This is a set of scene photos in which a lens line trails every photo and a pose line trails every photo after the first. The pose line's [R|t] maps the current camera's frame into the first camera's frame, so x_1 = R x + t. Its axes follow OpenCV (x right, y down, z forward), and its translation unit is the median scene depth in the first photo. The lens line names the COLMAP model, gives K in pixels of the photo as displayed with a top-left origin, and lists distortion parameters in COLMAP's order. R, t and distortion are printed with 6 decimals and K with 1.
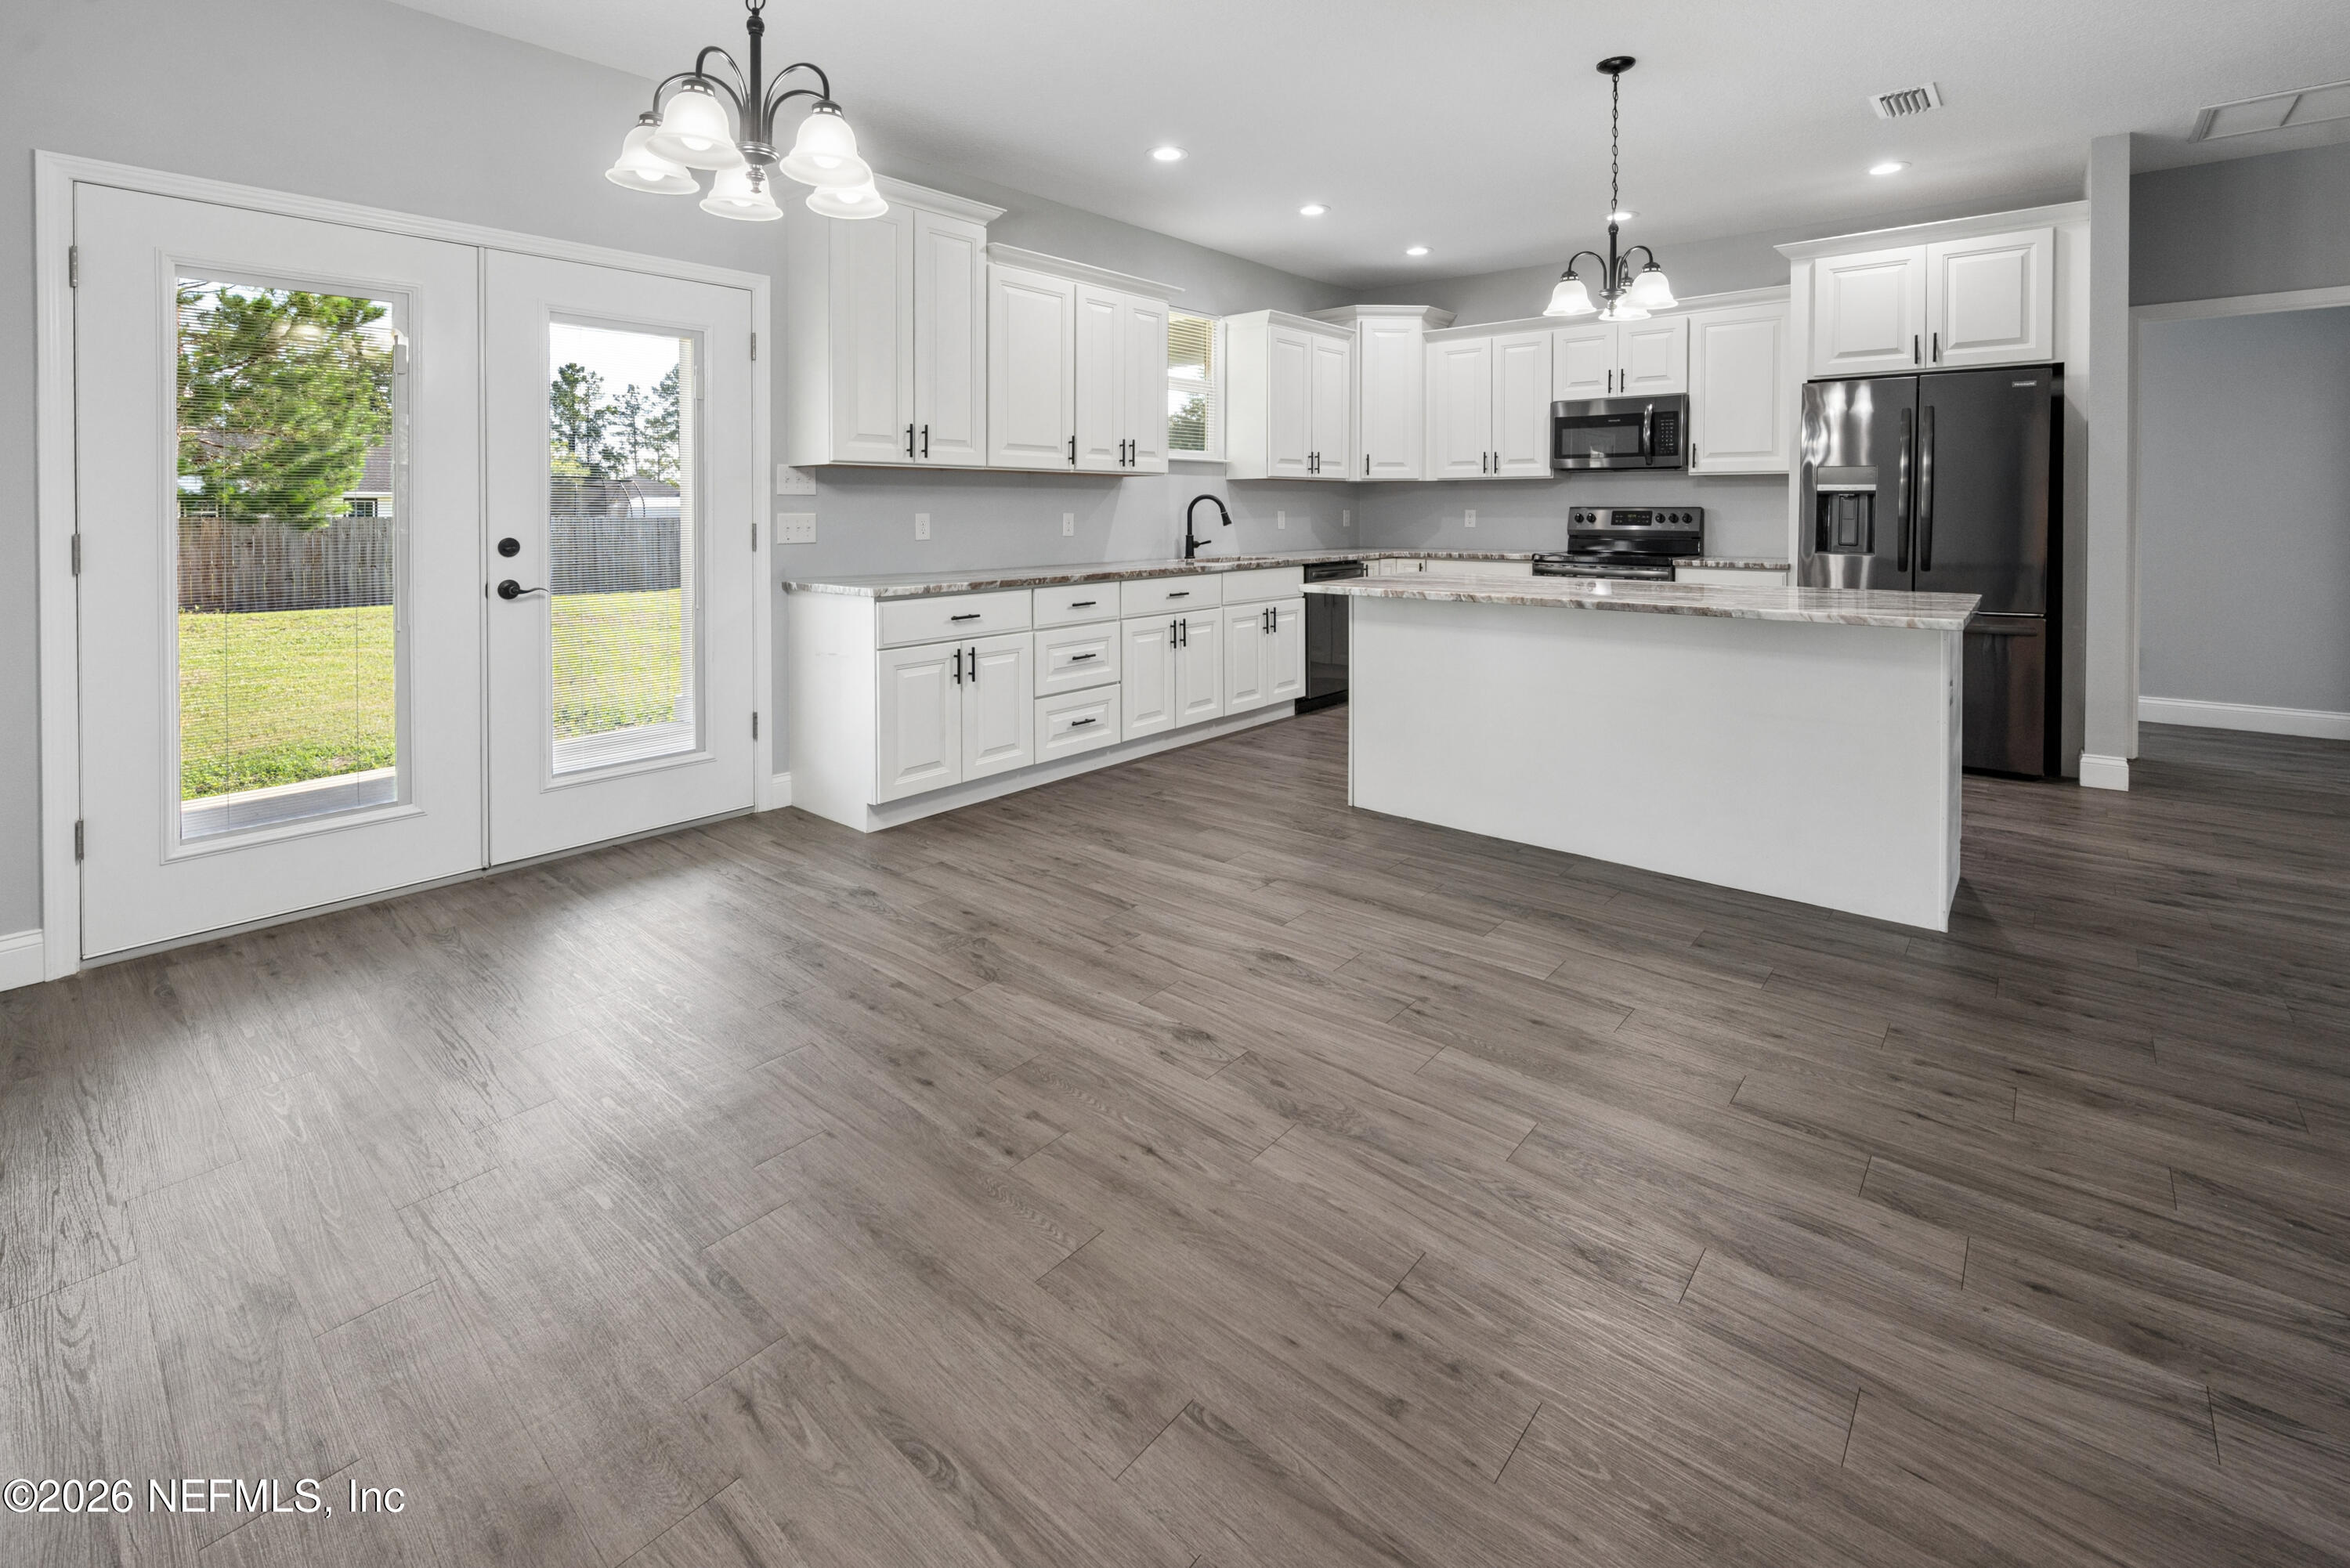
lens RADIAL K [[1038.7, 0, 1162.8], [0, 1038.7, 533.4], [0, 0, 1]] dist [-0.003847, 0.000713]
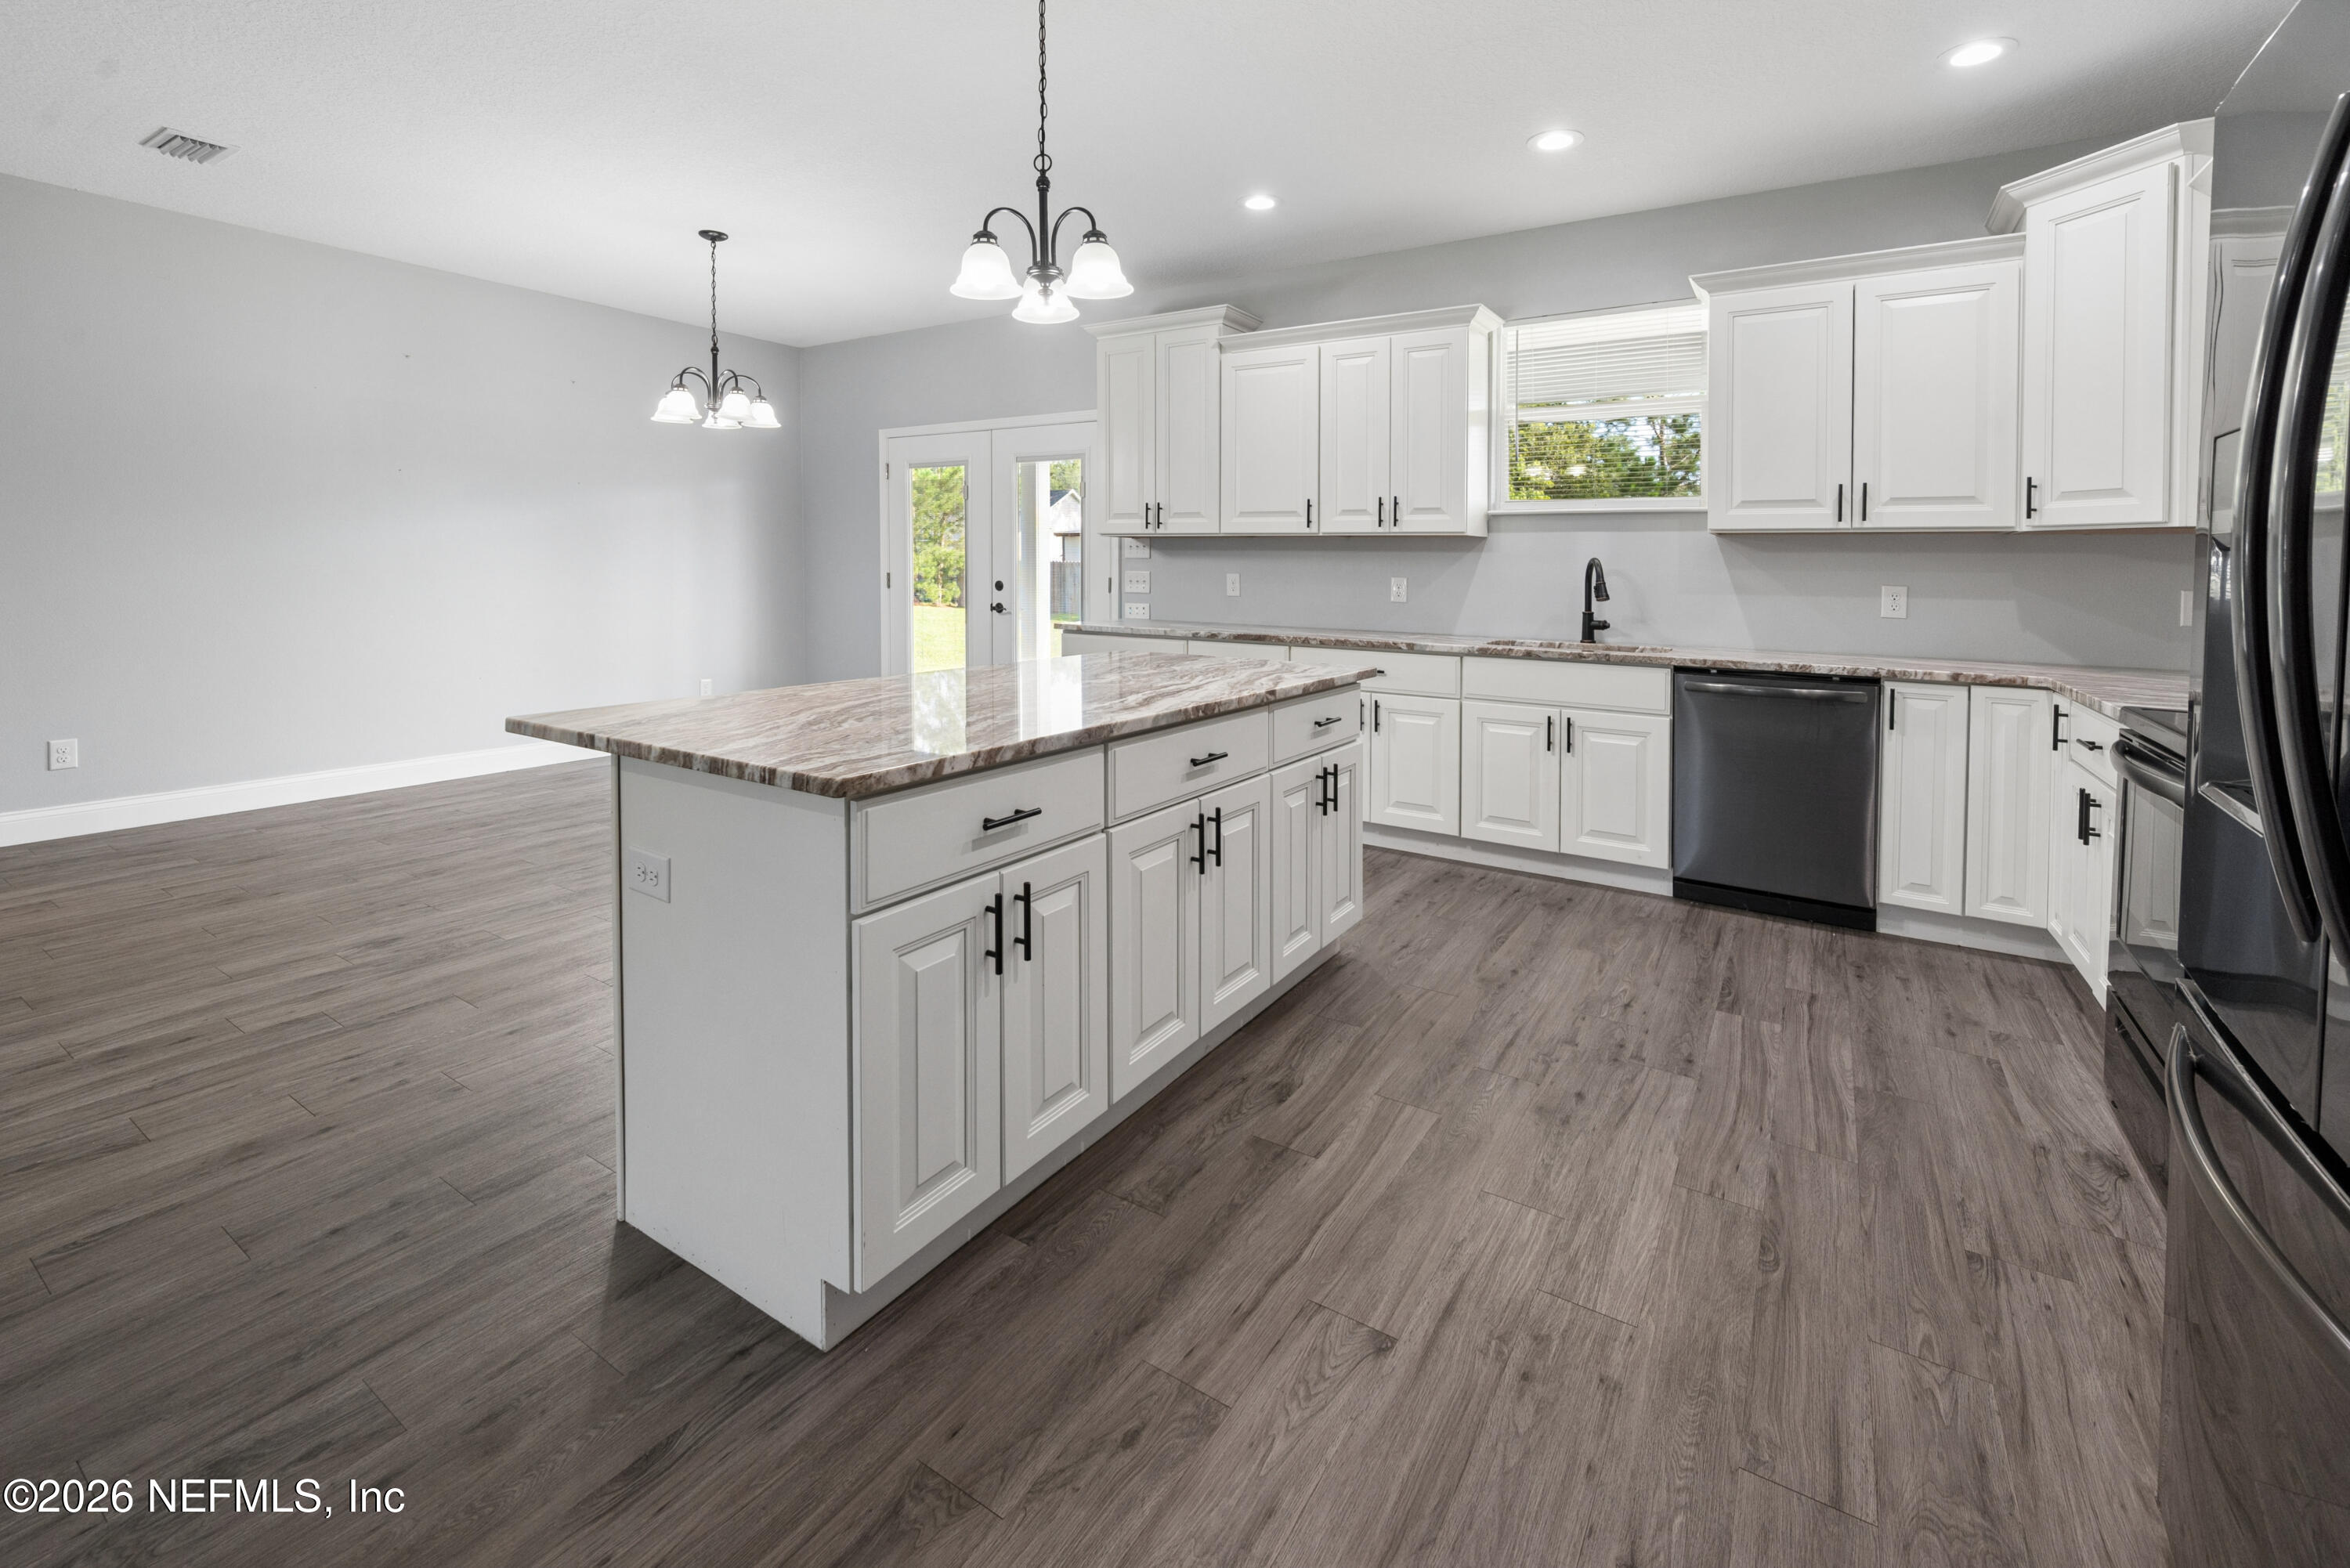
lens RADIAL K [[986.4, 0, 1163.1], [0, 986.4, 600.2], [0, 0, 1]] dist [-0.007800, 0.000782]
pose [[0.140483, 0.046006, -0.989014, 0.781747], [-0.035585, 0.998509, 0.041393, -0.028953], [0.989443, 0.029379, 0.141911, 0.679312]]
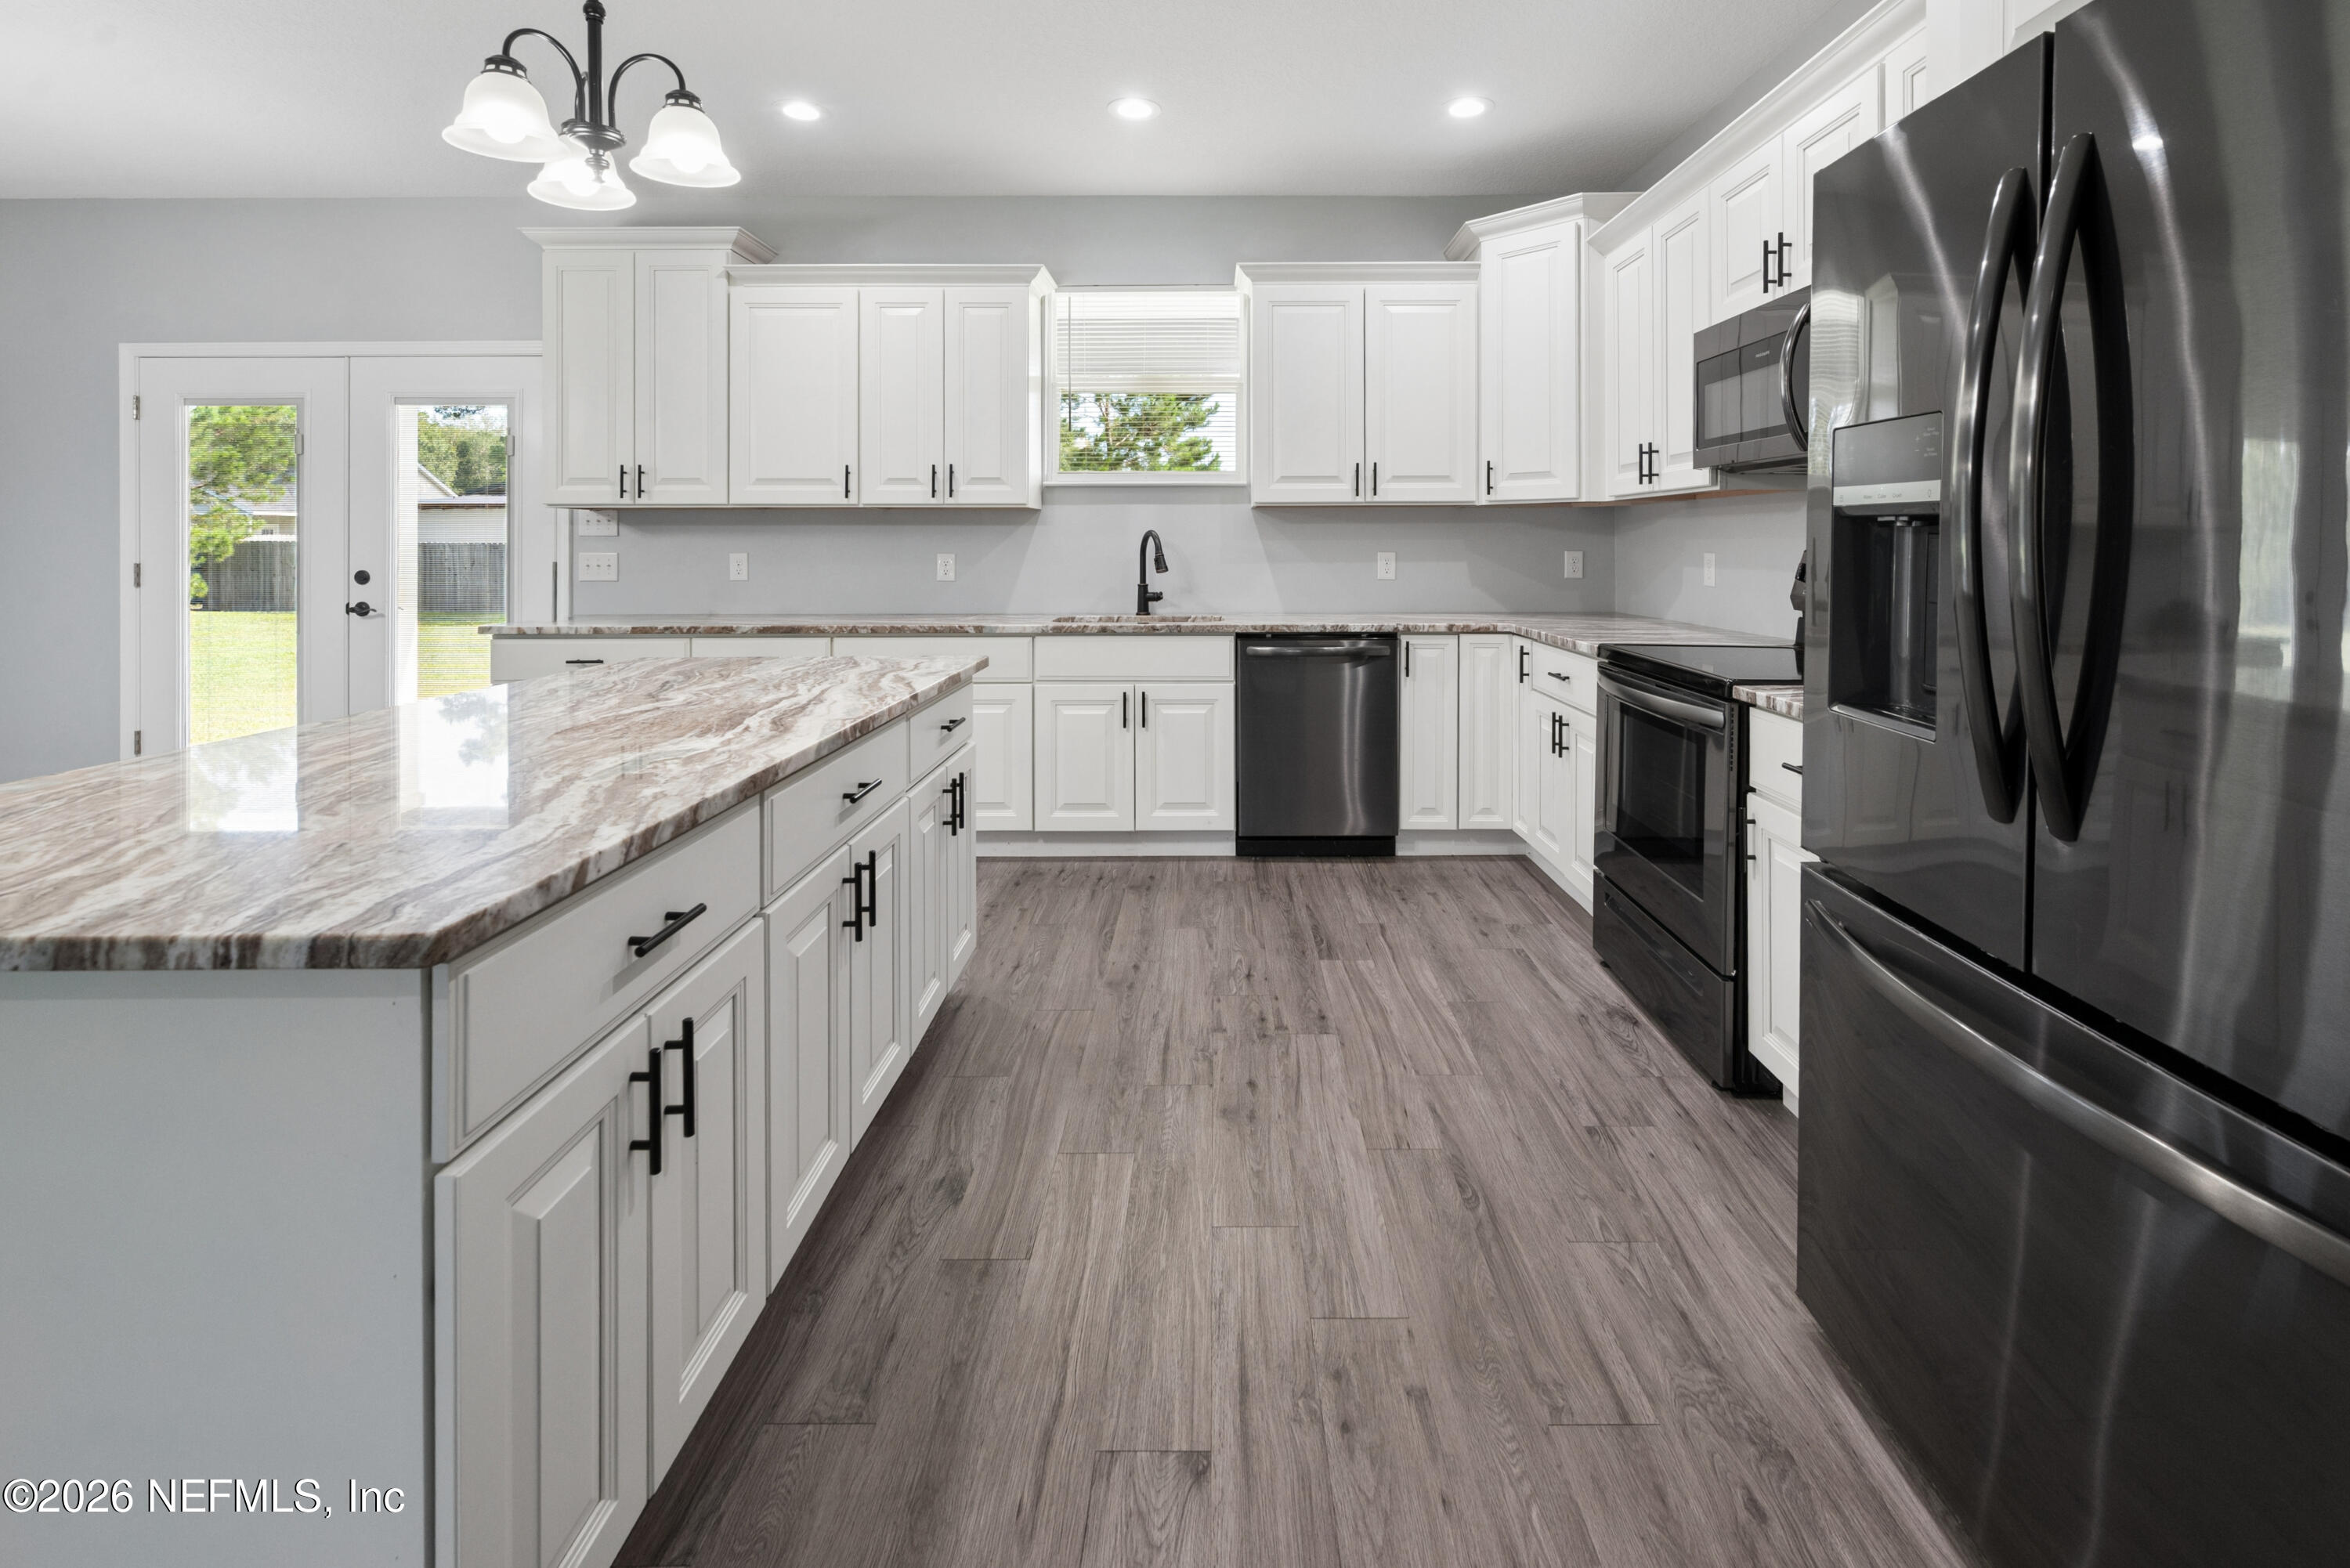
lens RADIAL K [[1038.7, 0, 1228.4], [0, 1038.7, 541.2], [0, 0, 1]] dist [-0.003847, 0.000713]
pose [[0.652090, 0.005866, -0.758119, 0.722746], [-0.019202, 0.999777, -0.008780, -0.027338], [0.757899, 0.020283, 0.652057, 0.632640]]
